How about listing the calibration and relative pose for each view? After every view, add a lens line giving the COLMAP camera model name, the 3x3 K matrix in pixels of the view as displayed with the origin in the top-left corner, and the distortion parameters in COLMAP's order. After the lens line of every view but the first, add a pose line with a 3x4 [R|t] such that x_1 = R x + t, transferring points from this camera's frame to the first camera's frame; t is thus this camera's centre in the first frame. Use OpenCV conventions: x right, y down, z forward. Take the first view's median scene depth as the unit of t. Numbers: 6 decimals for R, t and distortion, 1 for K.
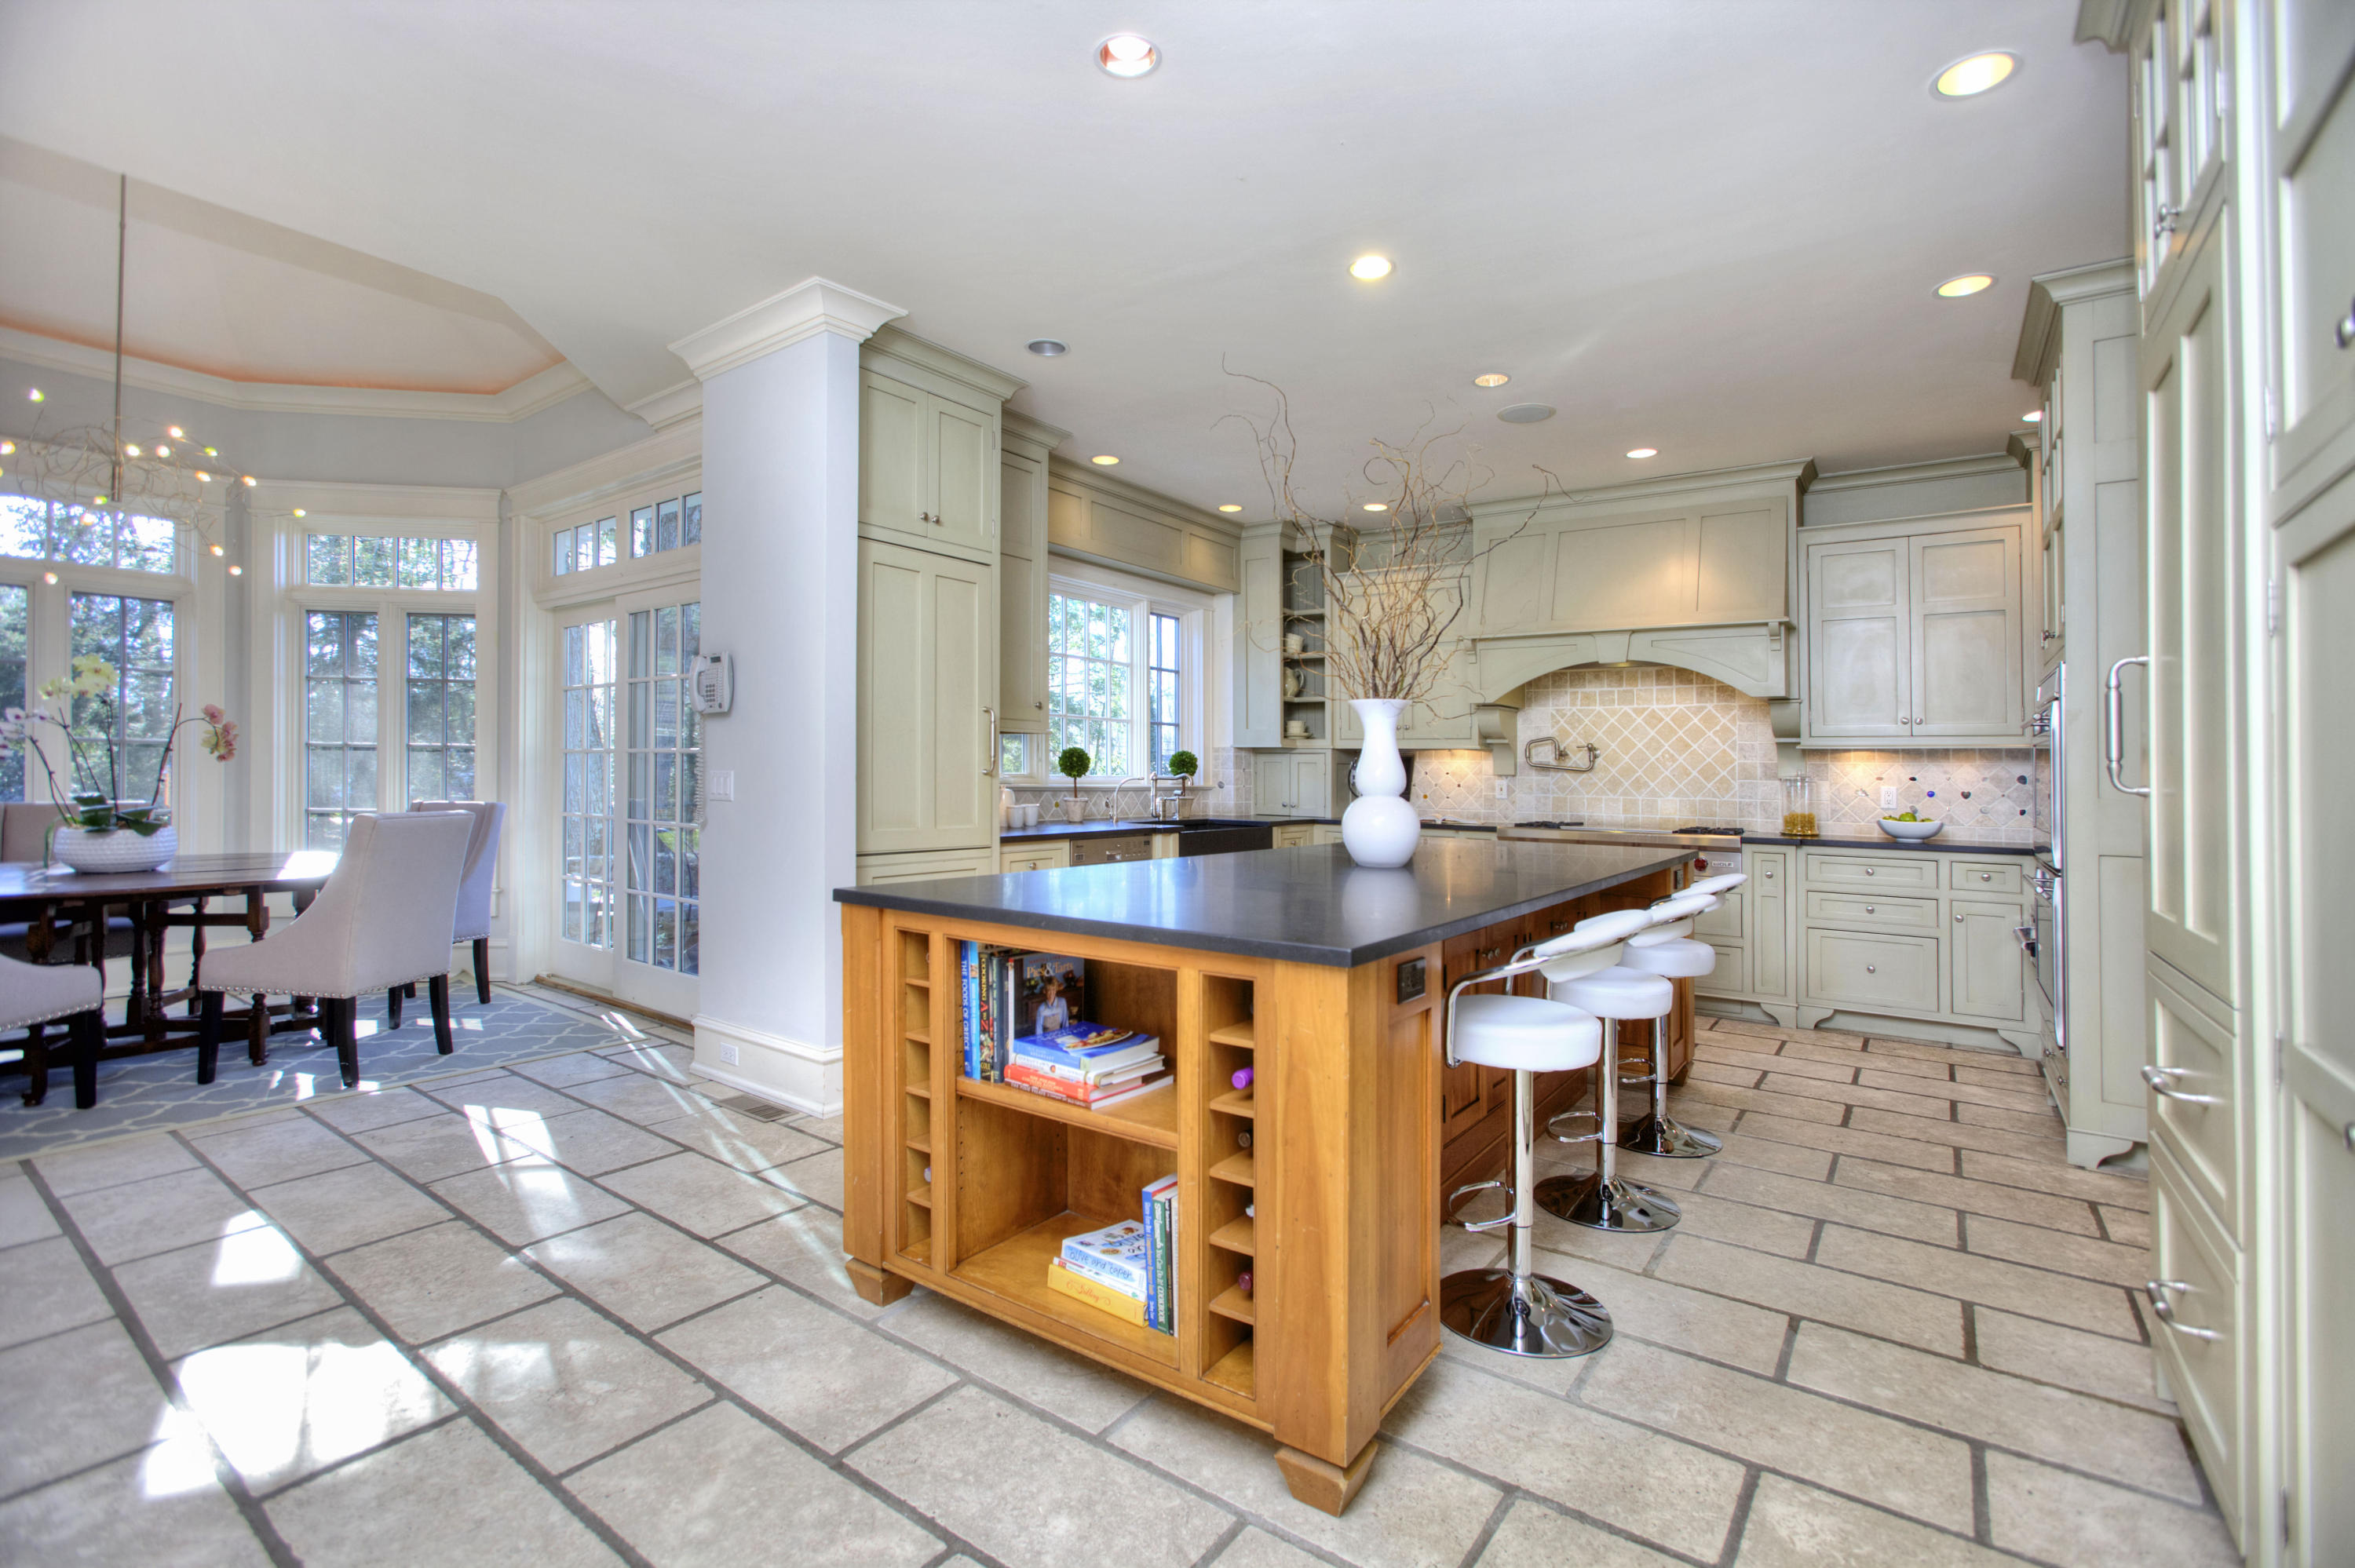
lens RADIAL K [[1080.0, 0, 1176.8], [0, 1080.0, 766.2], [0, 0, 1]] dist [-0.002652, 0.000168]
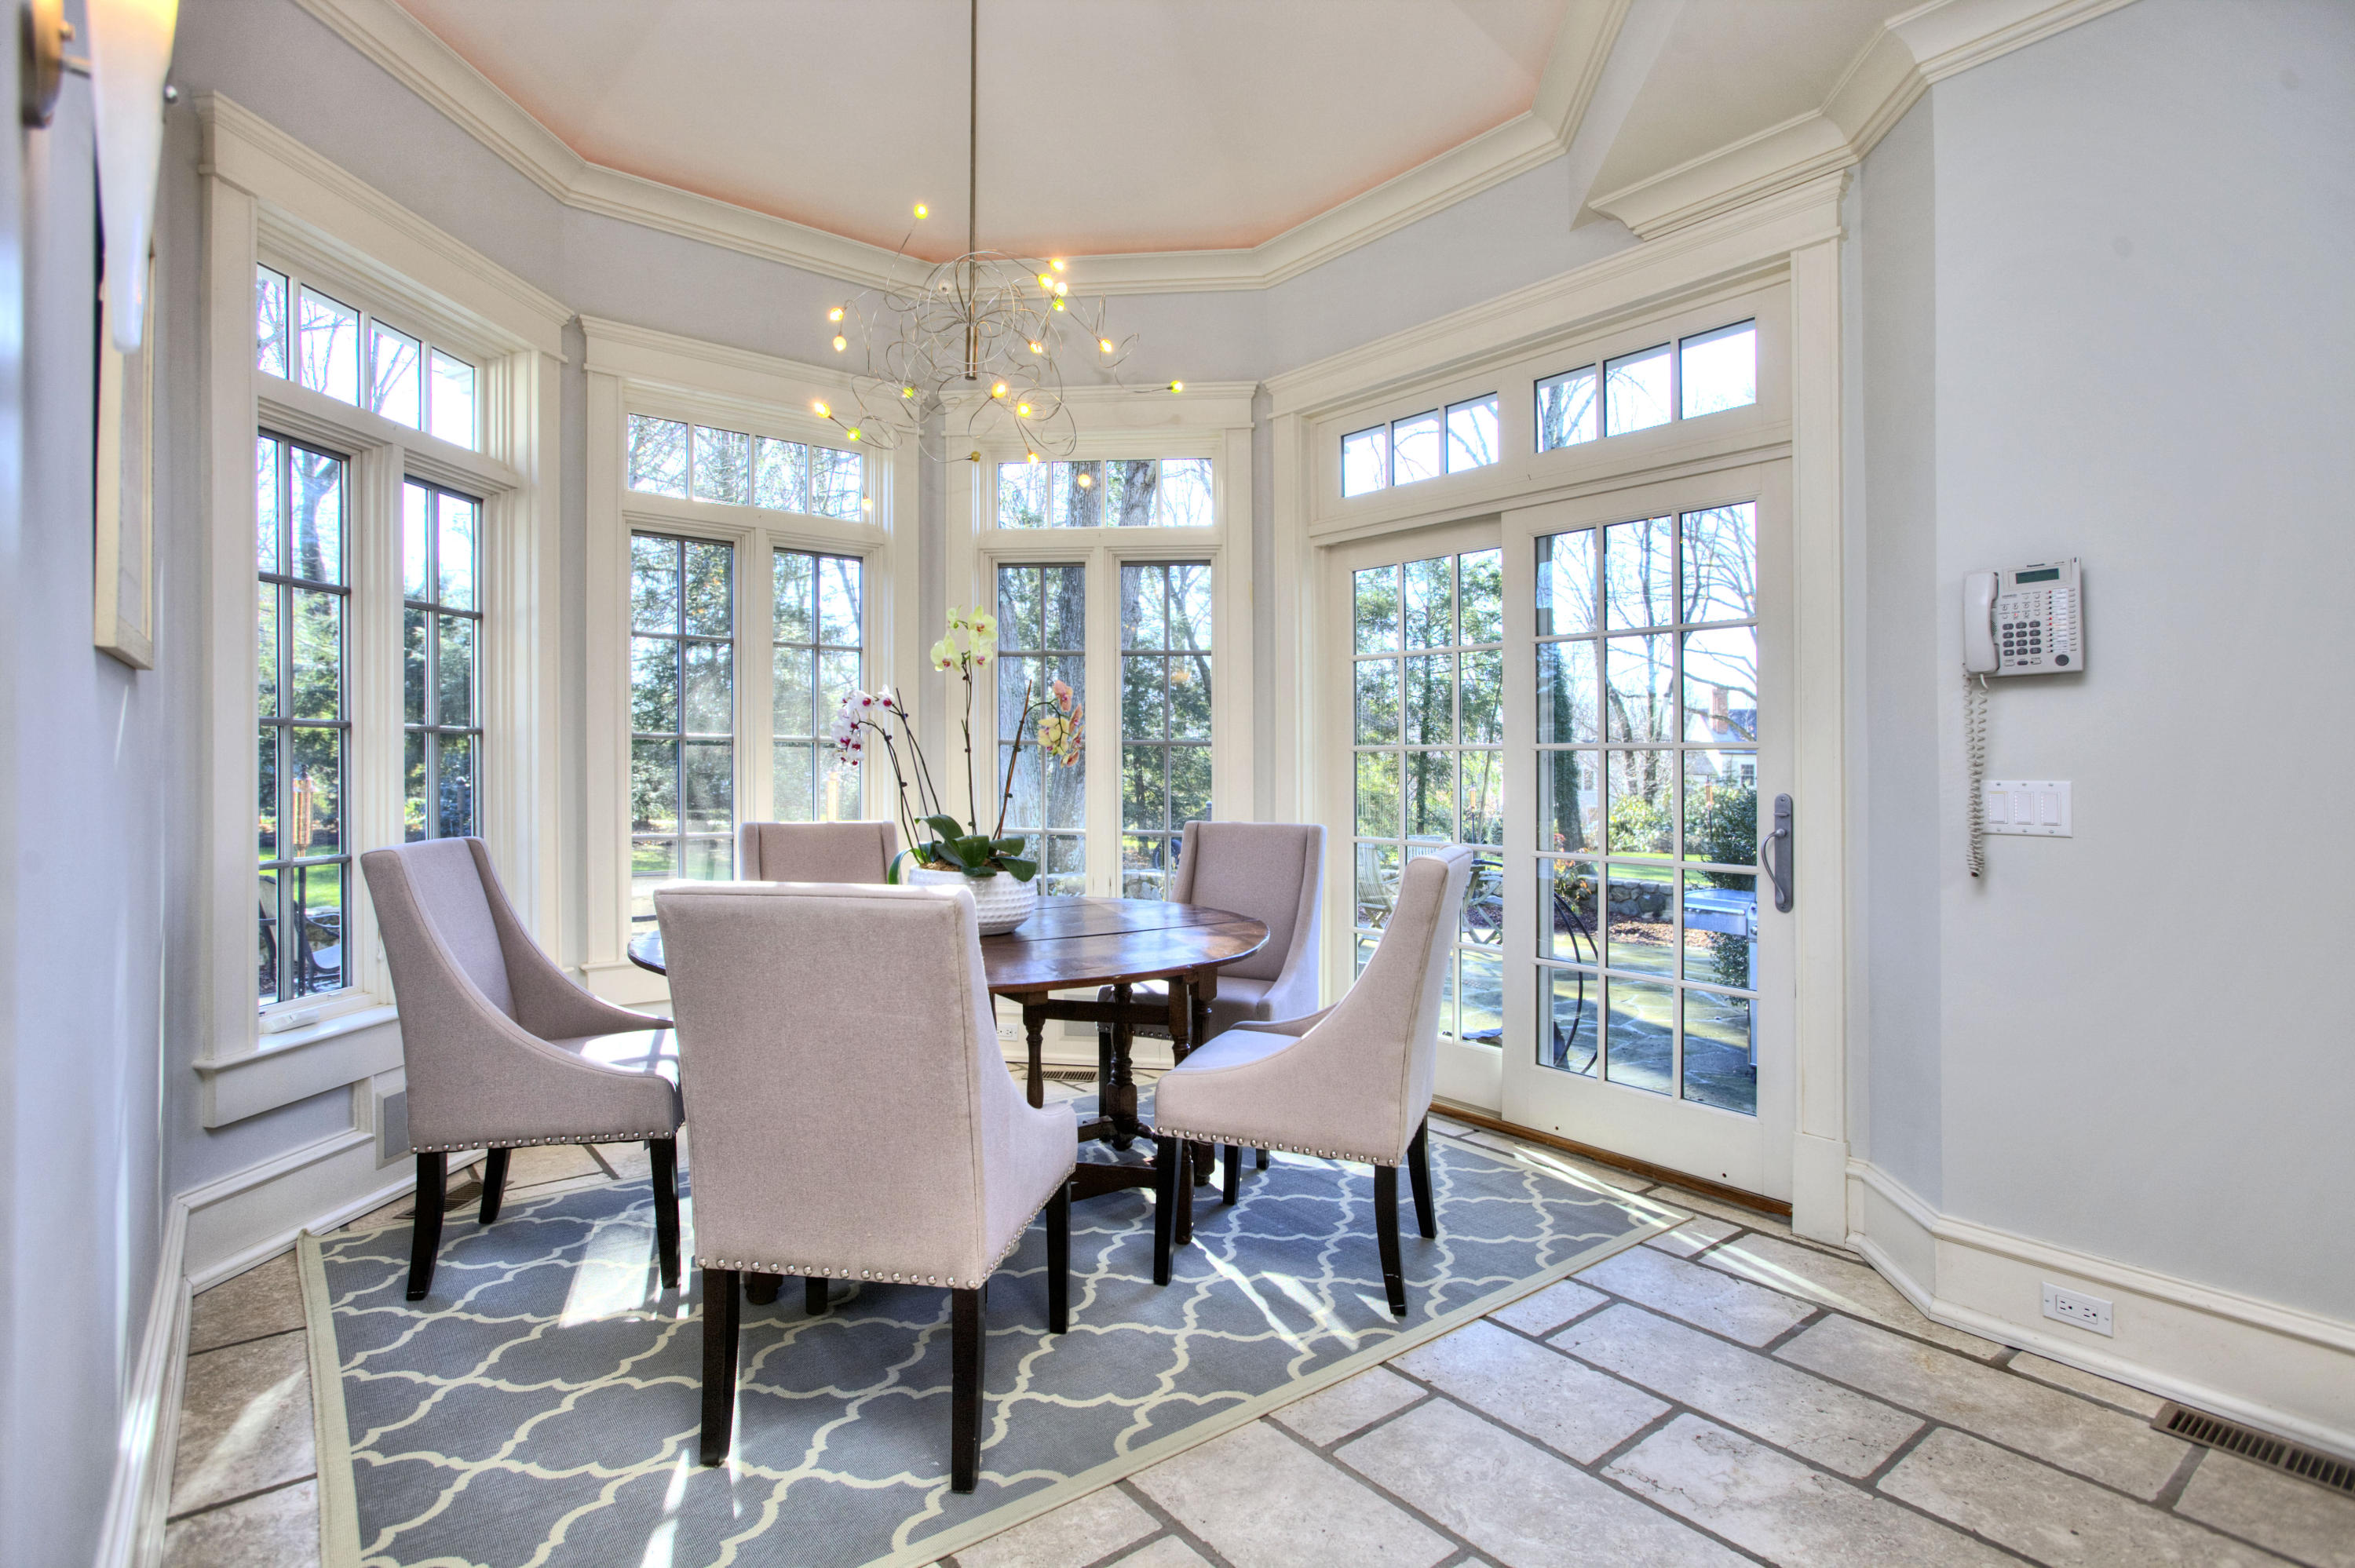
lens RADIAL K [[1170.7, 0, 1178.2], [0, 1170.7, 774.1], [0, 0, 1]] dist [-0.000773, -0.000046]
pose [[0.969293, -0.000801, -0.245908, -0.519156], [0.004376, 0.999893, 0.013990, -0.007470], [0.245870, -0.014637, 0.969192, 0.243948]]
